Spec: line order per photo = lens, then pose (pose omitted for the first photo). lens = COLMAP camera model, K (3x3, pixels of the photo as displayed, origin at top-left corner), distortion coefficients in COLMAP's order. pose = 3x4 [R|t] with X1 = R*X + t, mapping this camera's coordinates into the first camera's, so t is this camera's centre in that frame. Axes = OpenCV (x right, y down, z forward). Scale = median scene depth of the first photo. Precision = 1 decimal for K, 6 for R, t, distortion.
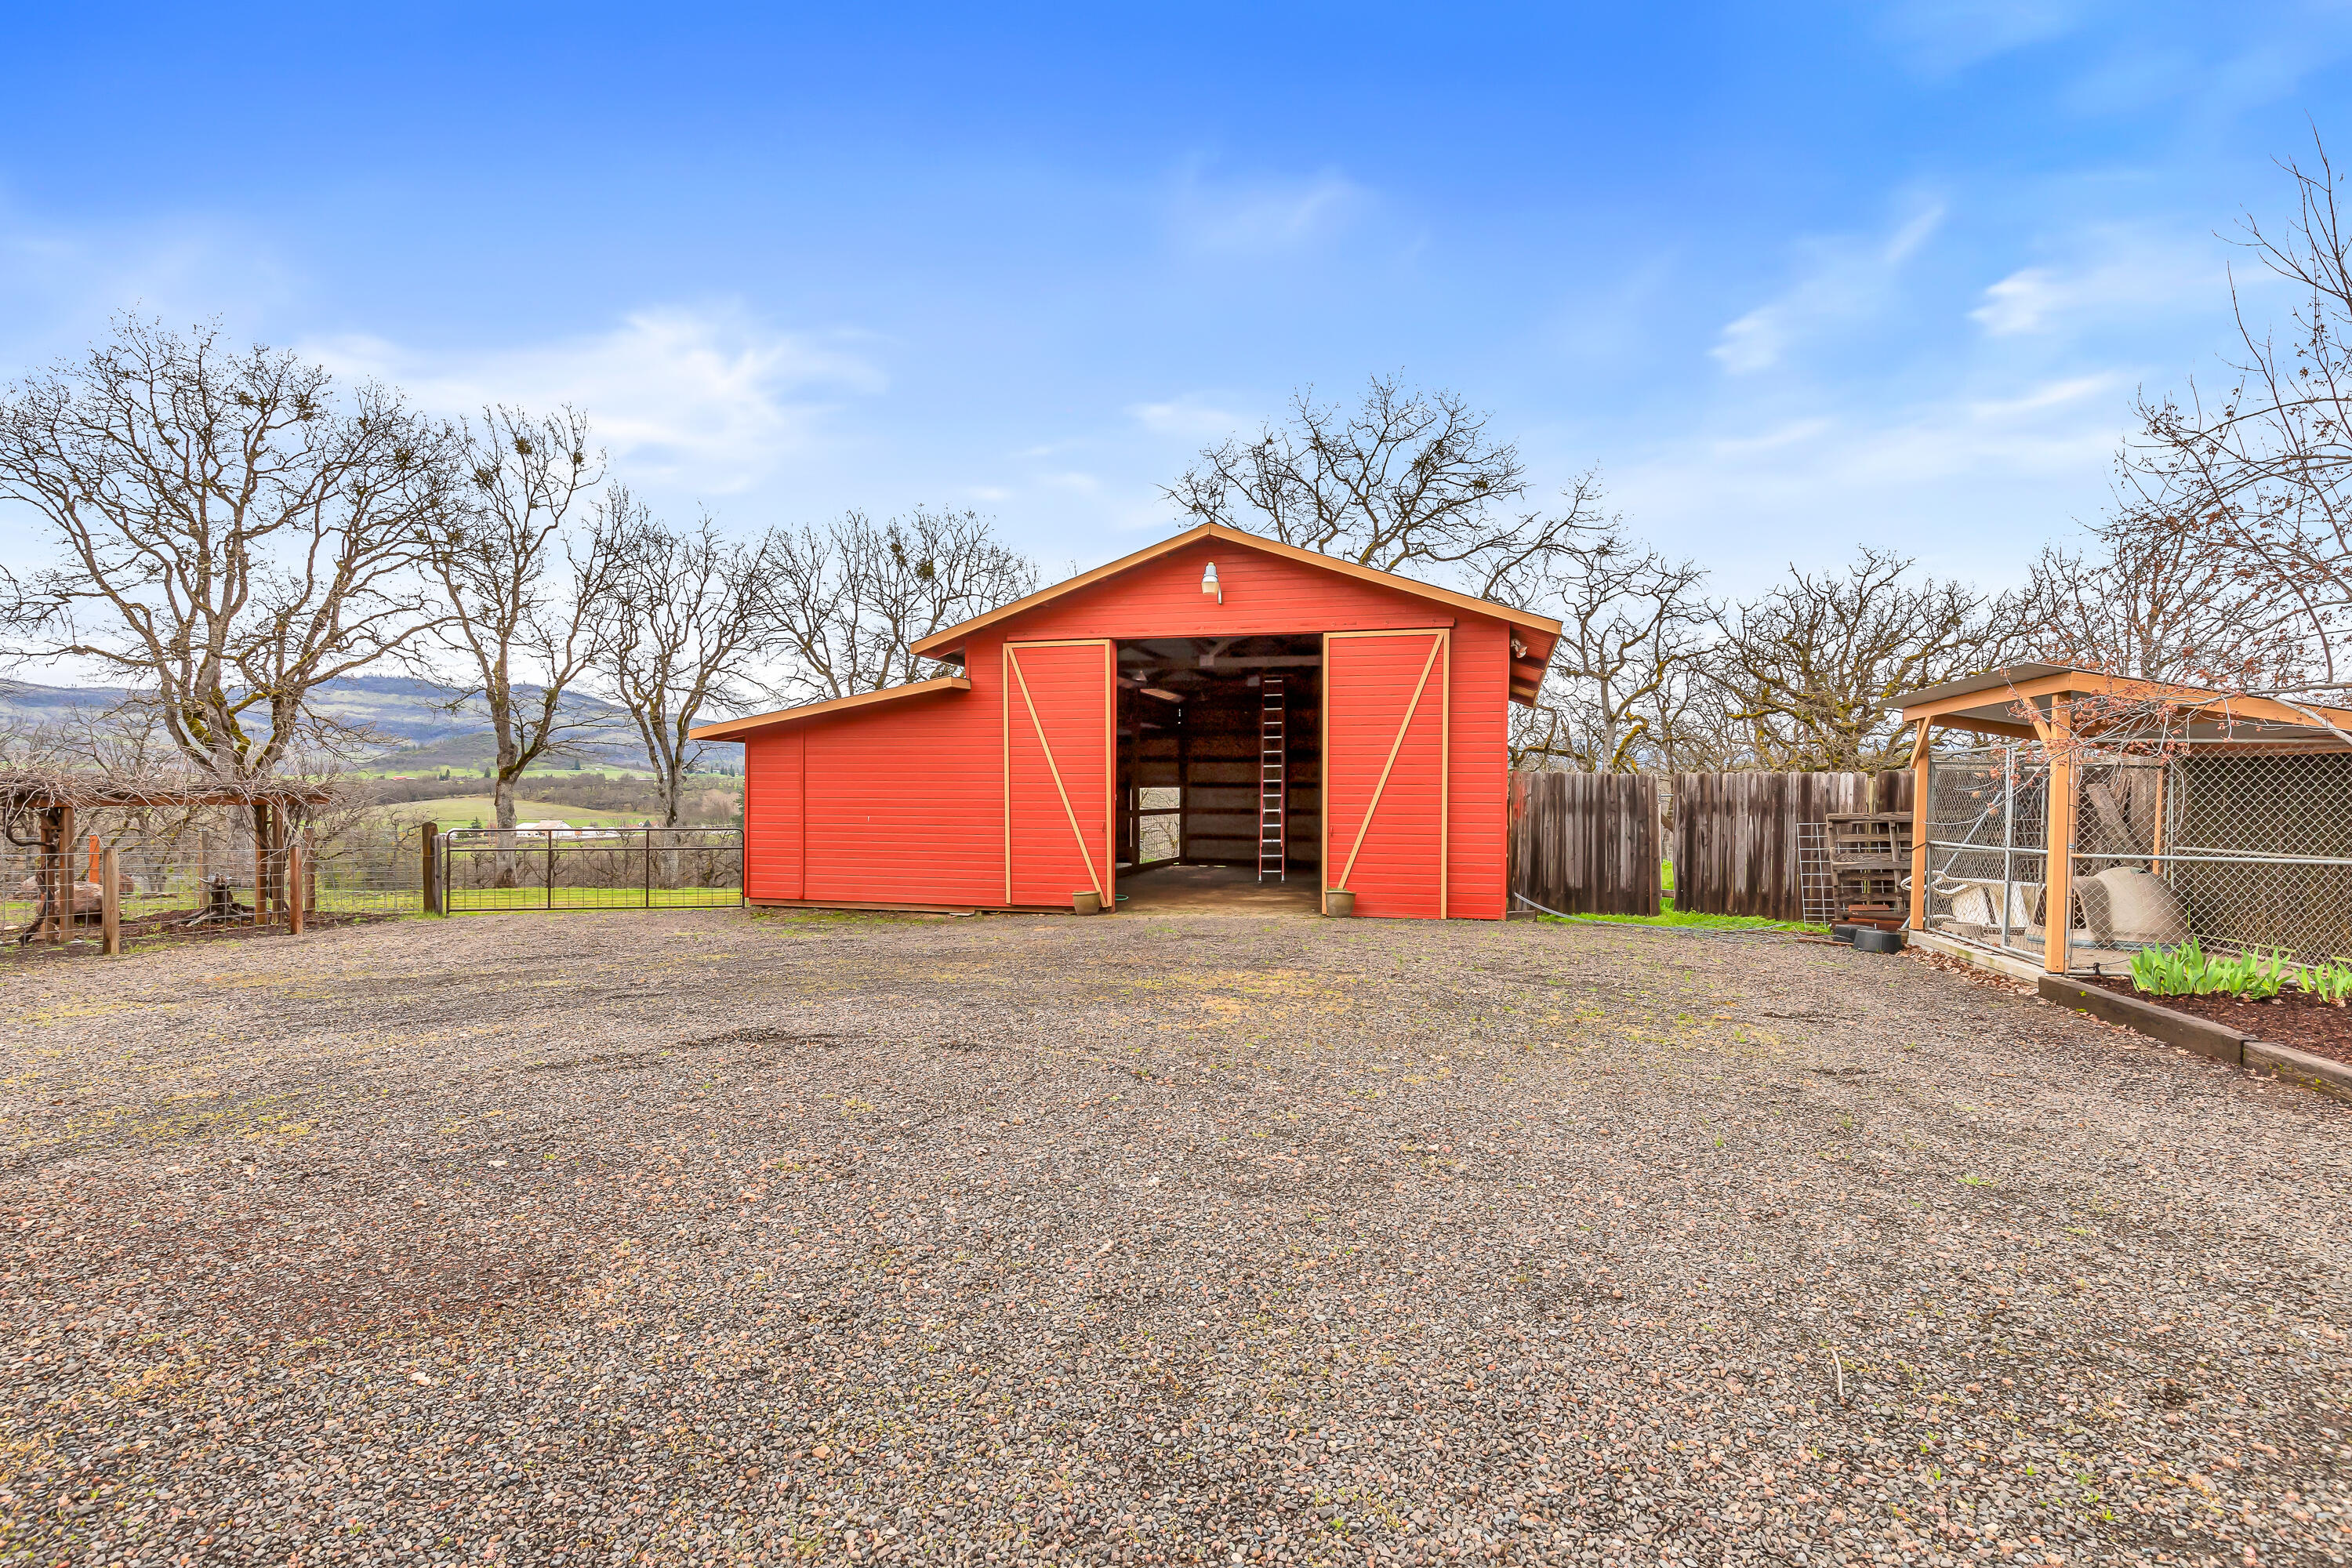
lens RADIAL K [[1091.5, 0, 1169.9], [0, 1091.5, 806.9], [0, 0, 1]] dist [-0.002169, -0.000301]
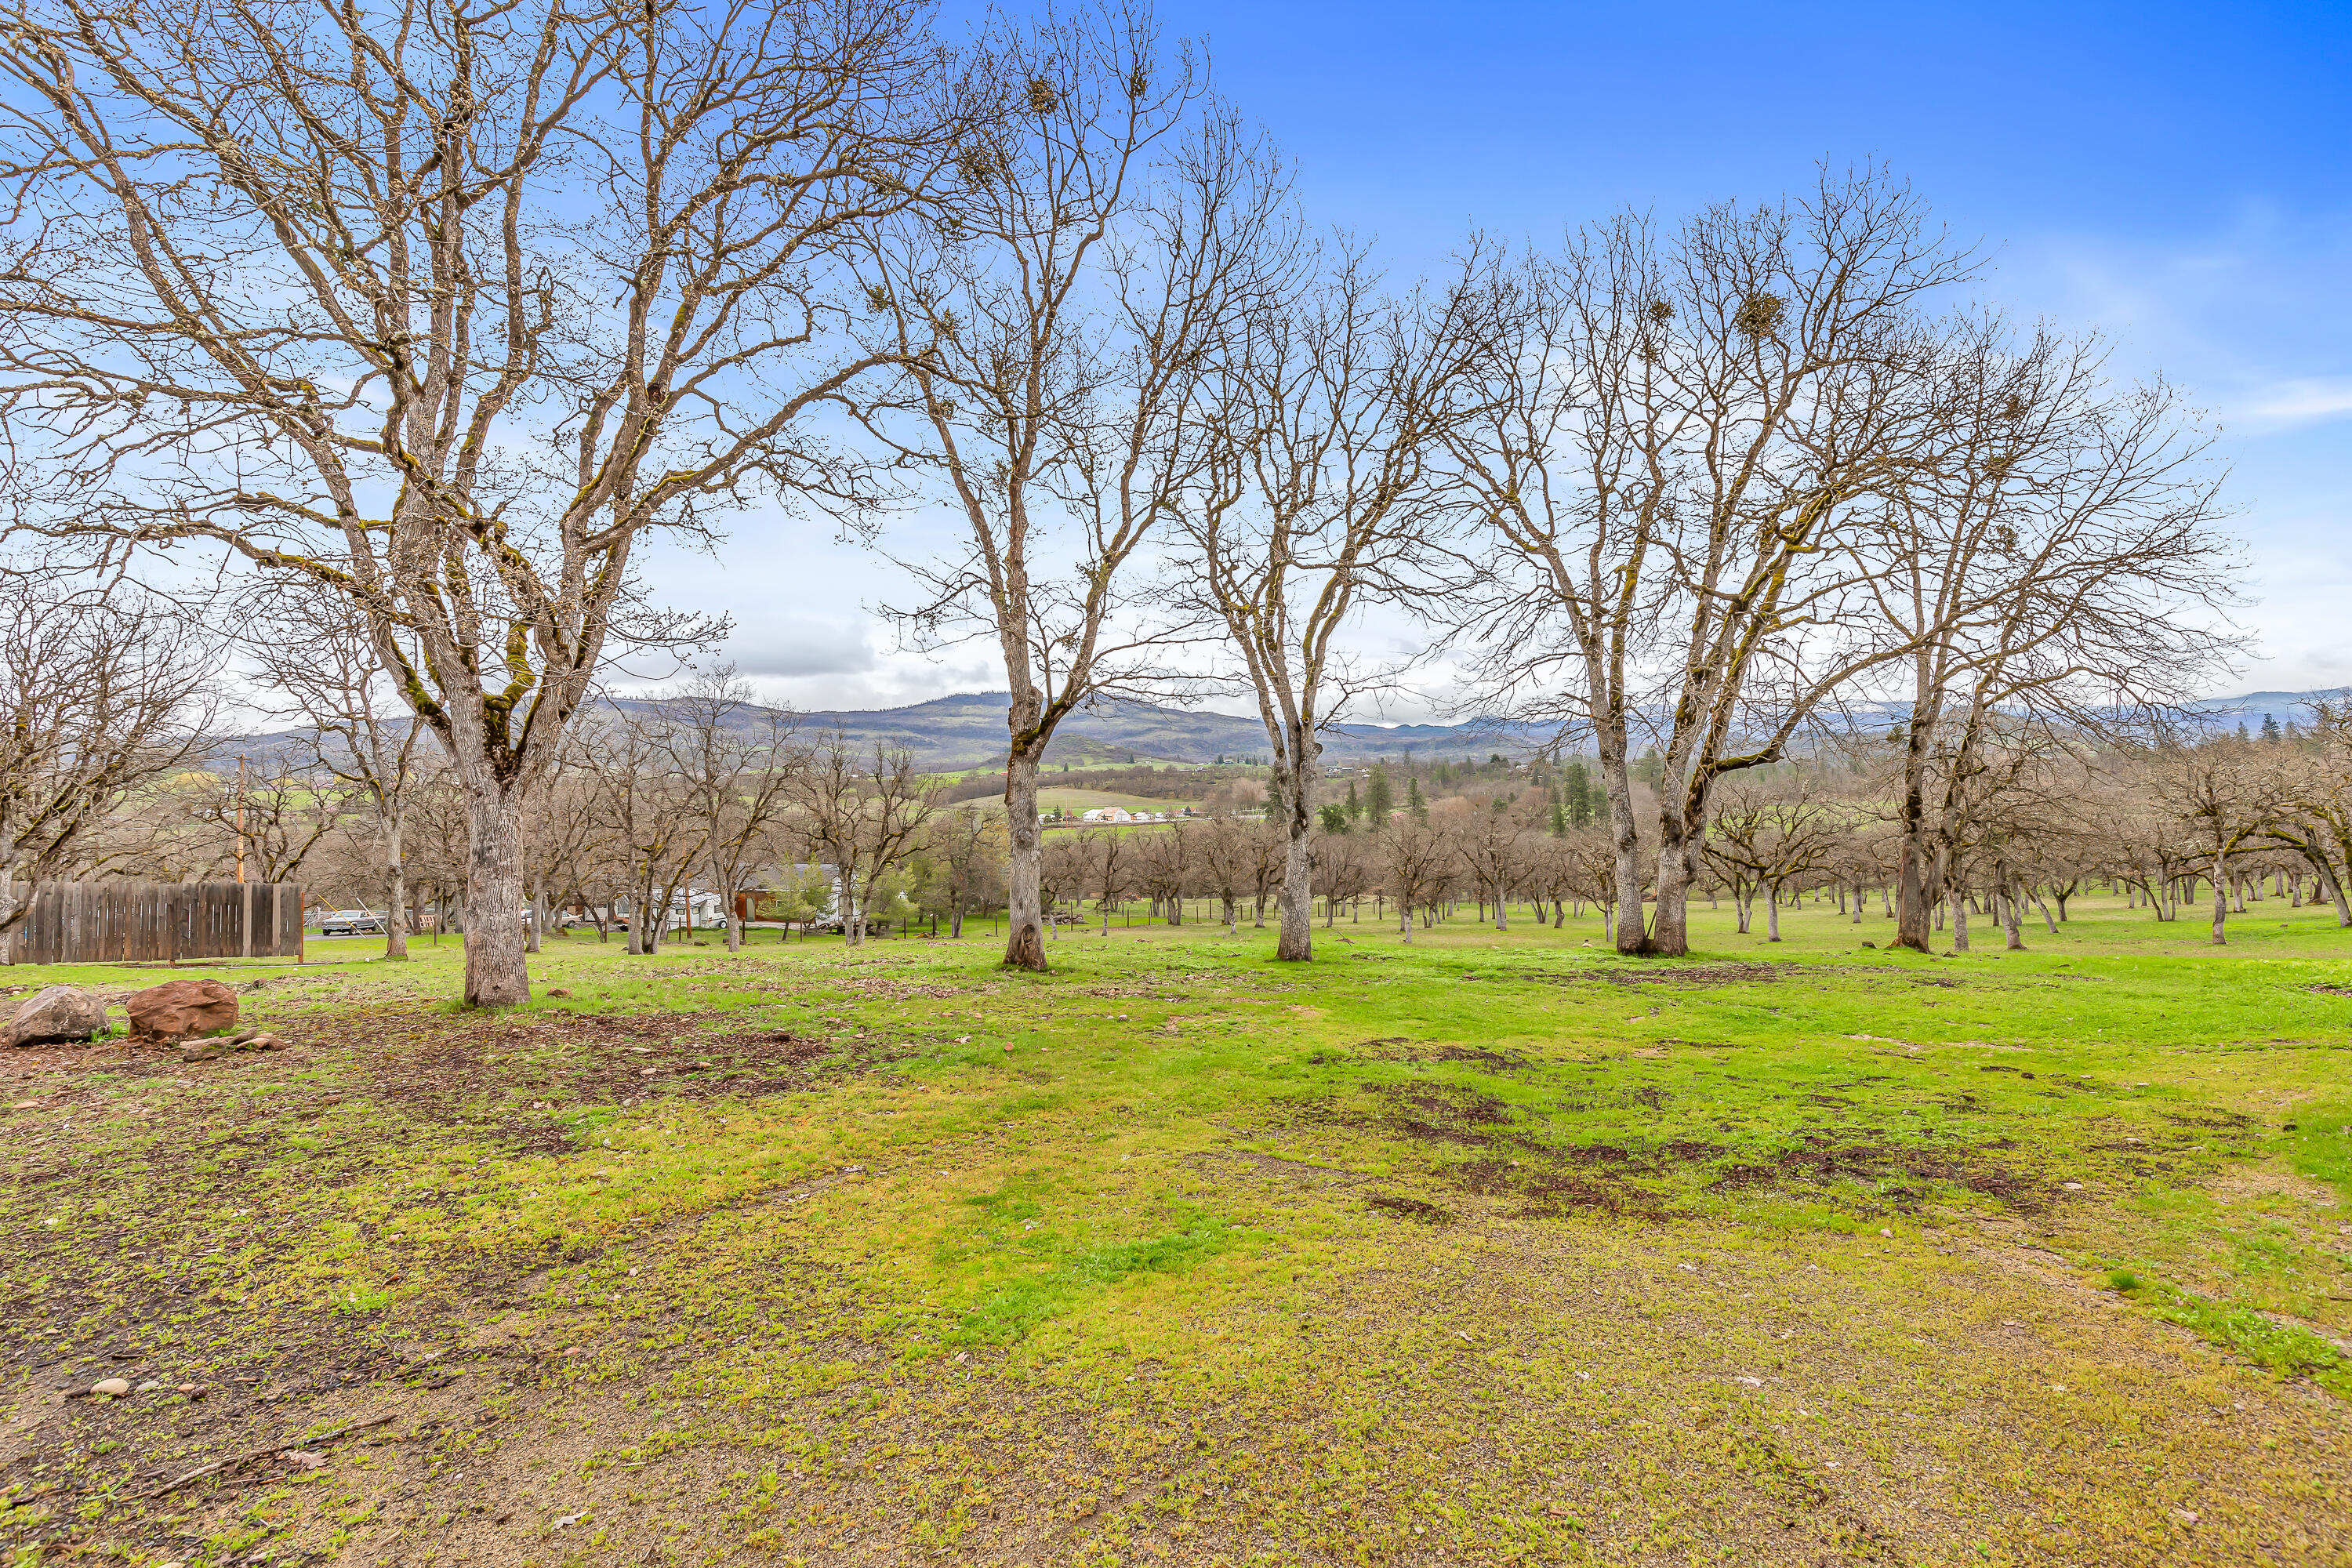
lens RADIAL K [[1091.5, 0, 1174.0], [0, 1091.5, 782.7], [0, 0, 1]] dist [-0.002169, -0.000301]
pose [[0.896151, -0.015562, -0.443476, -0.309282], [0.011866, 0.999868, -0.011109, -0.004950], [0.443591, 0.004693, 0.896217, 0.558844]]
